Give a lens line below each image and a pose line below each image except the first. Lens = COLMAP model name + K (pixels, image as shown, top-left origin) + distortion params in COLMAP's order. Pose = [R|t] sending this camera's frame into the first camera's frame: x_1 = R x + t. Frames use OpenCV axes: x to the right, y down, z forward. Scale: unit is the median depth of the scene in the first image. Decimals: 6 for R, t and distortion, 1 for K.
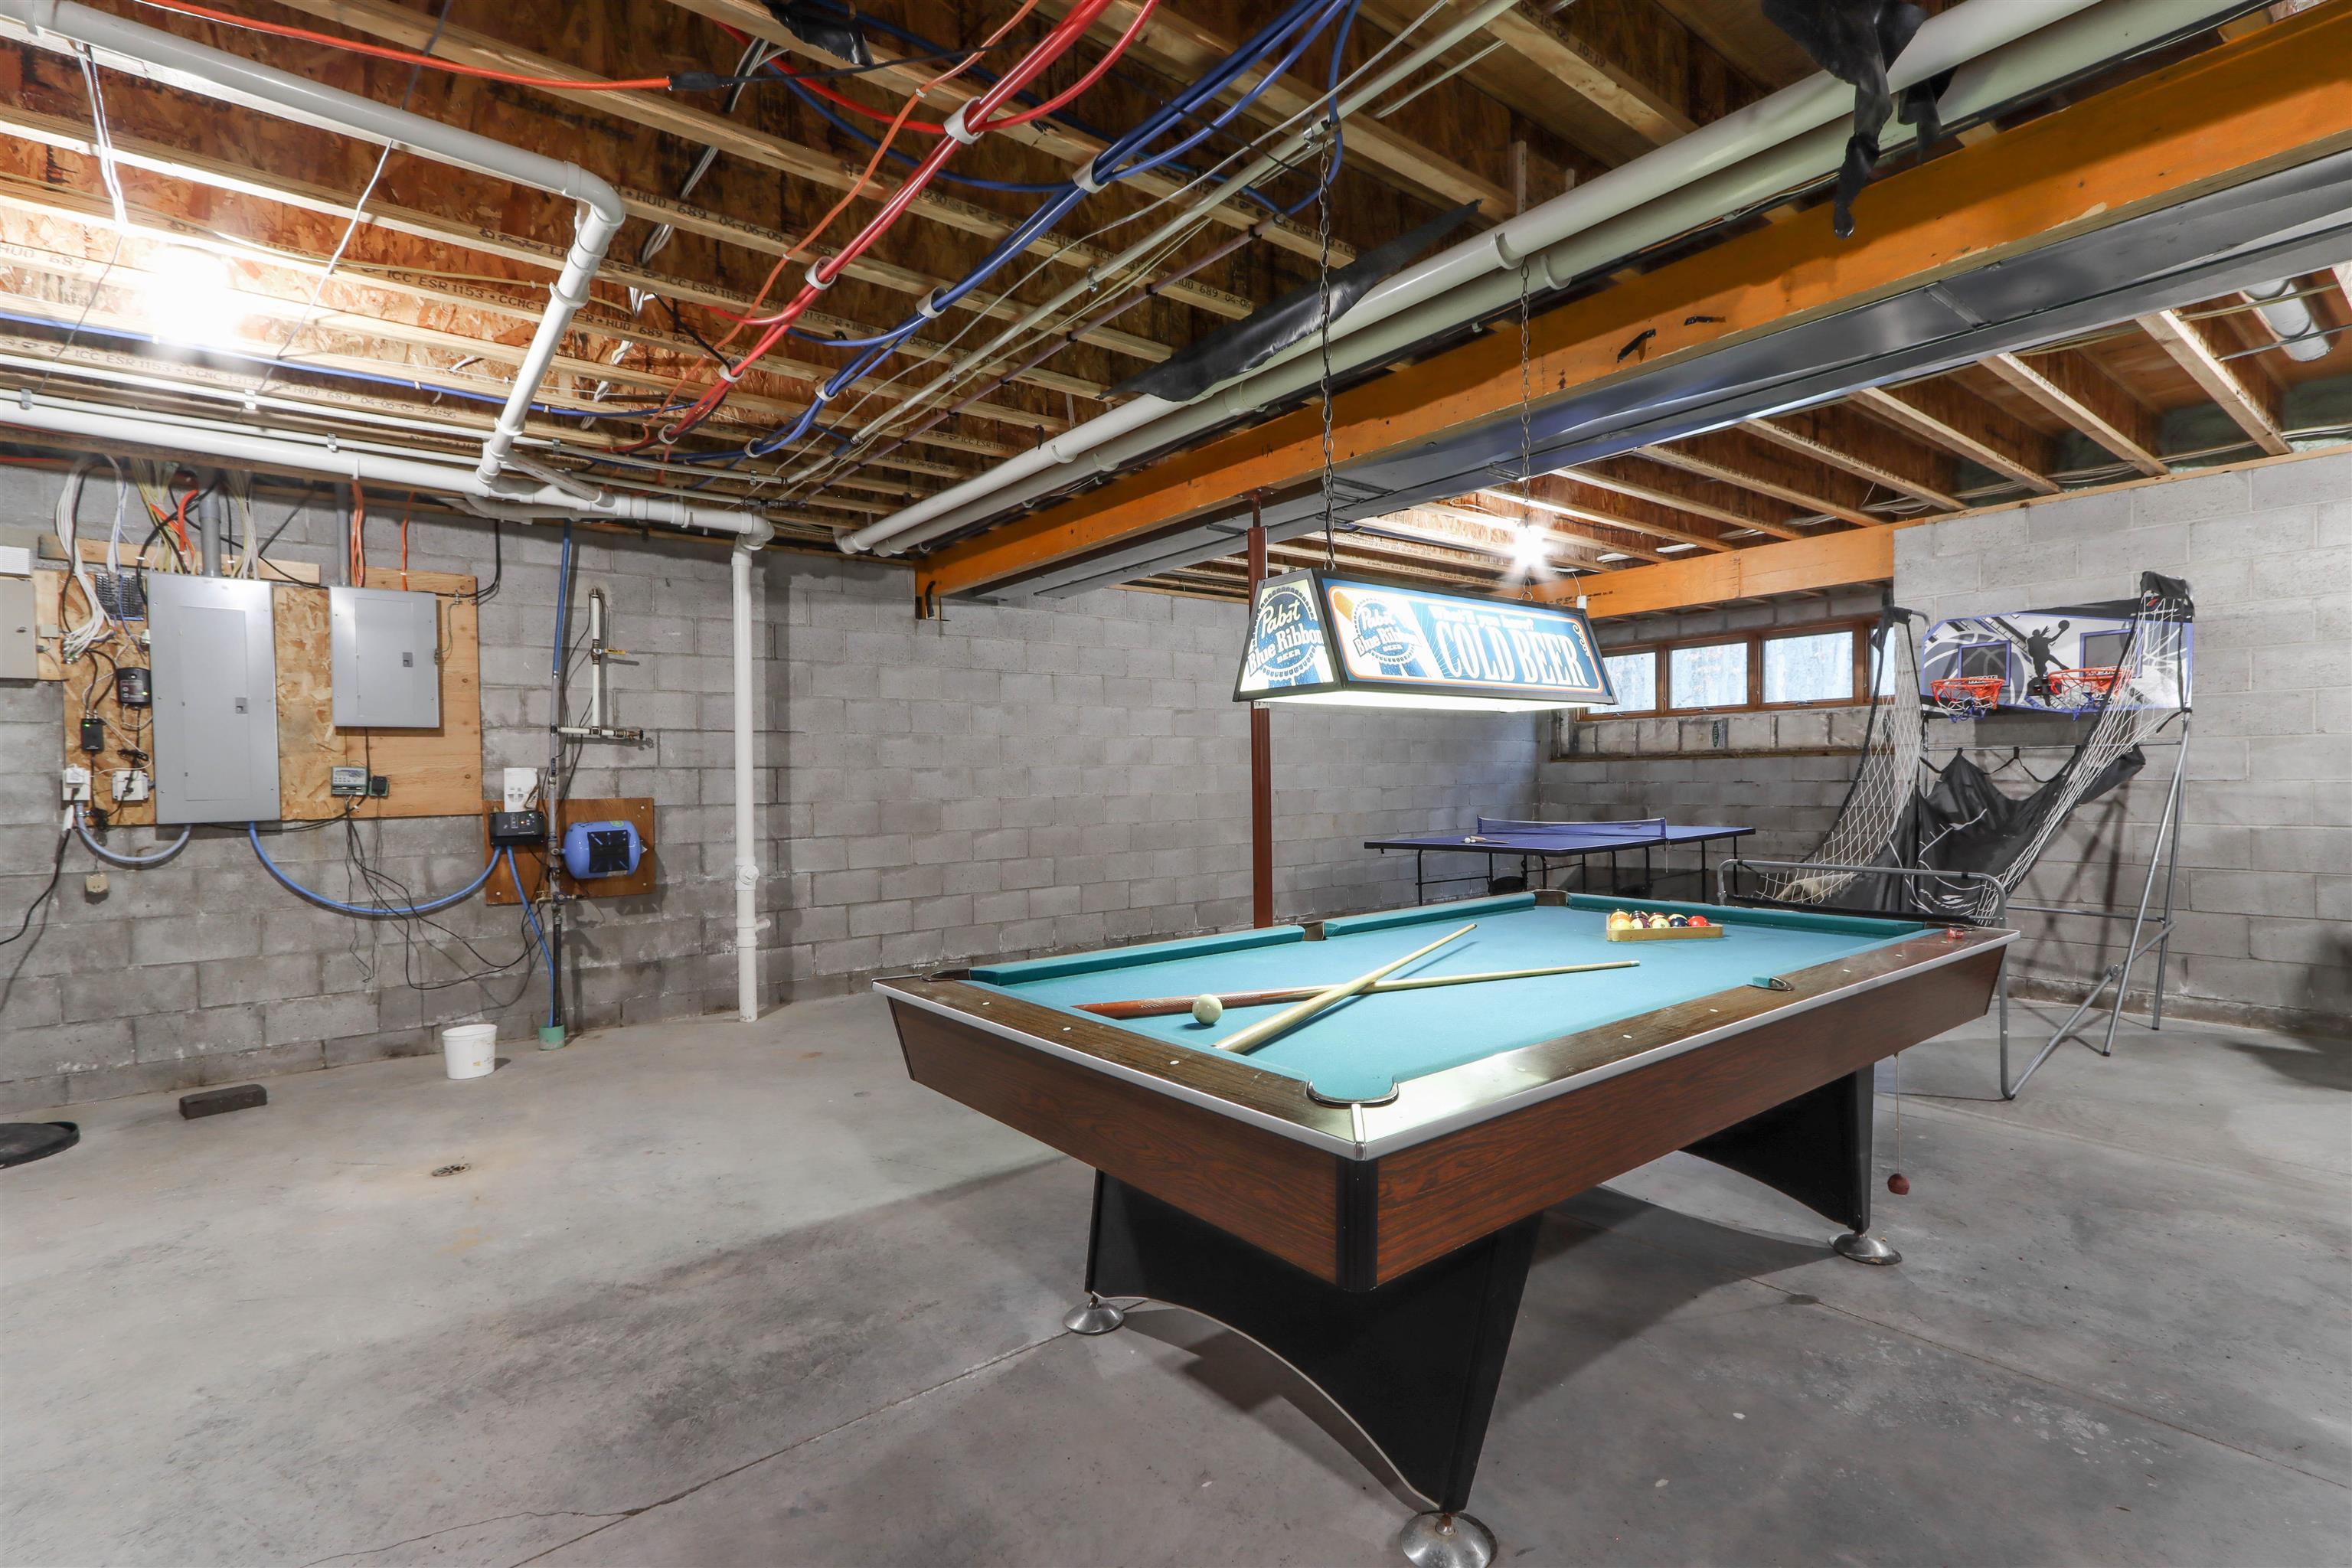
lens RADIAL K [[1086.3, 0, 1168.4], [0, 1086.3, 786.0], [0, 0, 1]] dist [-0.001461, 0.004921]
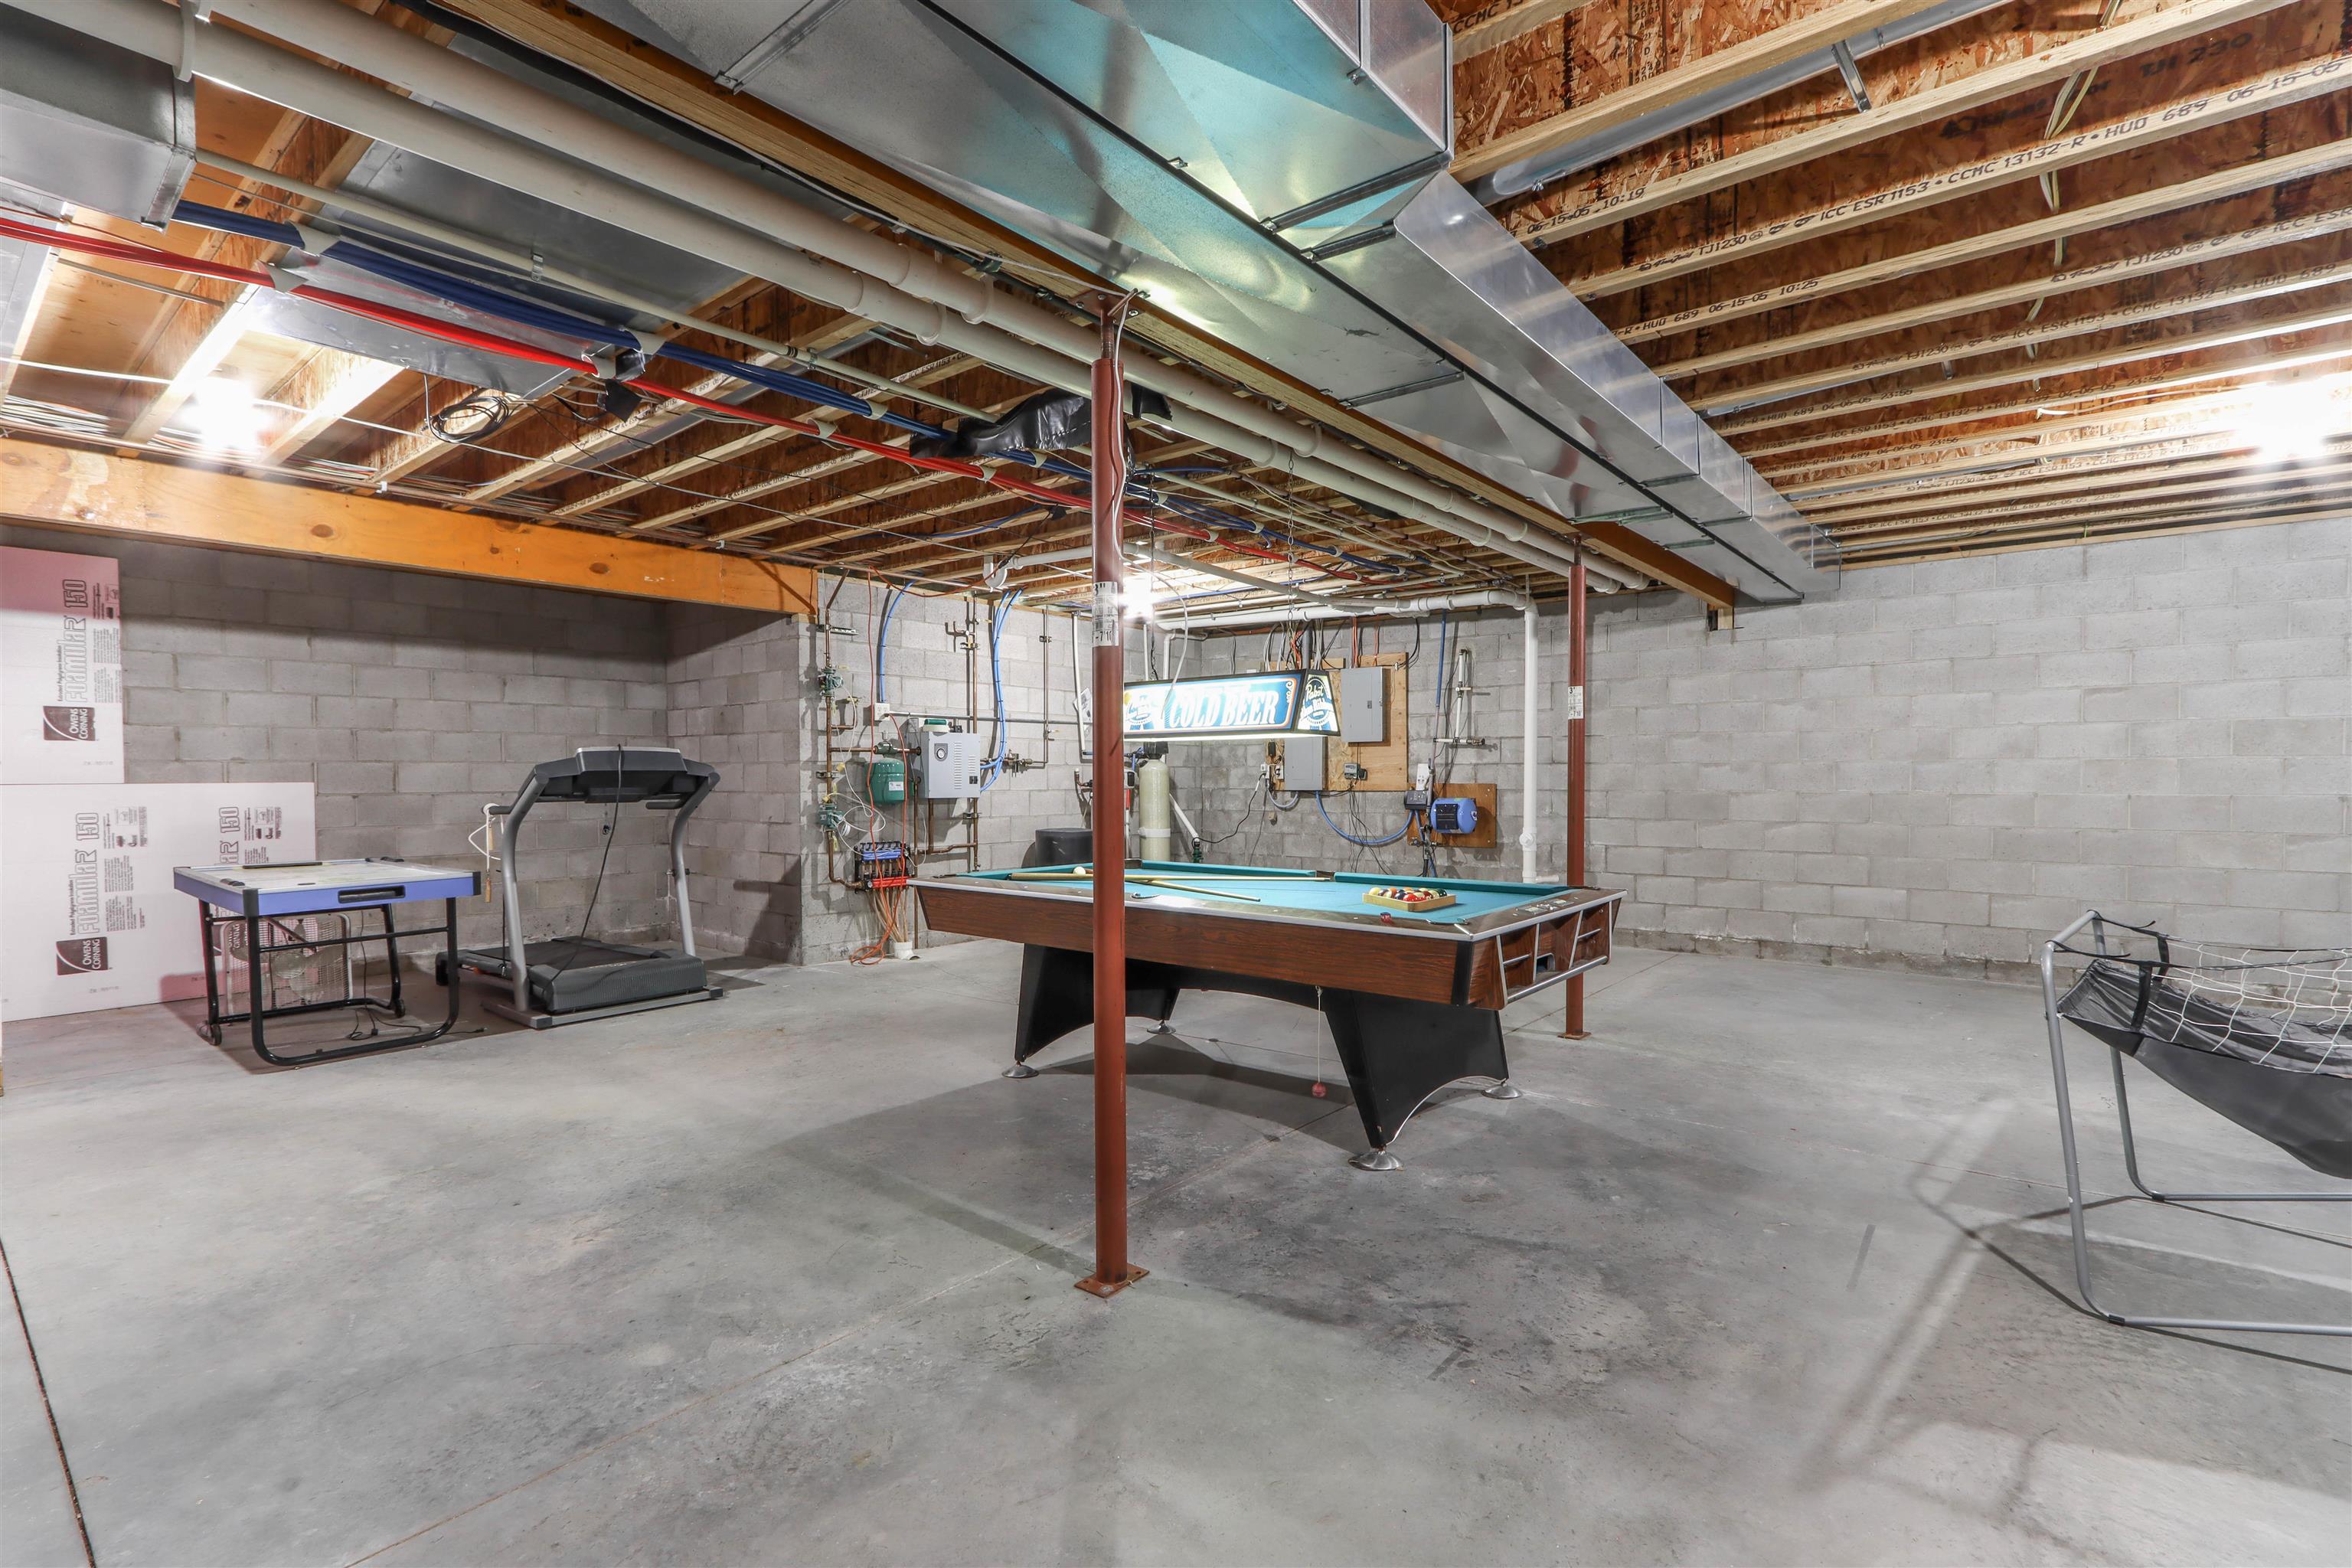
lens RADIAL K [[1086.3, 0, 1165.1], [0, 1086.3, 780.7], [0, 0, 1]] dist [-0.001461, 0.004921]
pose [[0.212592, 0.019524, -0.976946, 0.797371], [-0.008062, 0.999801, 0.018226, -0.015160], [0.977108, 0.004002, 0.212707, 0.218786]]
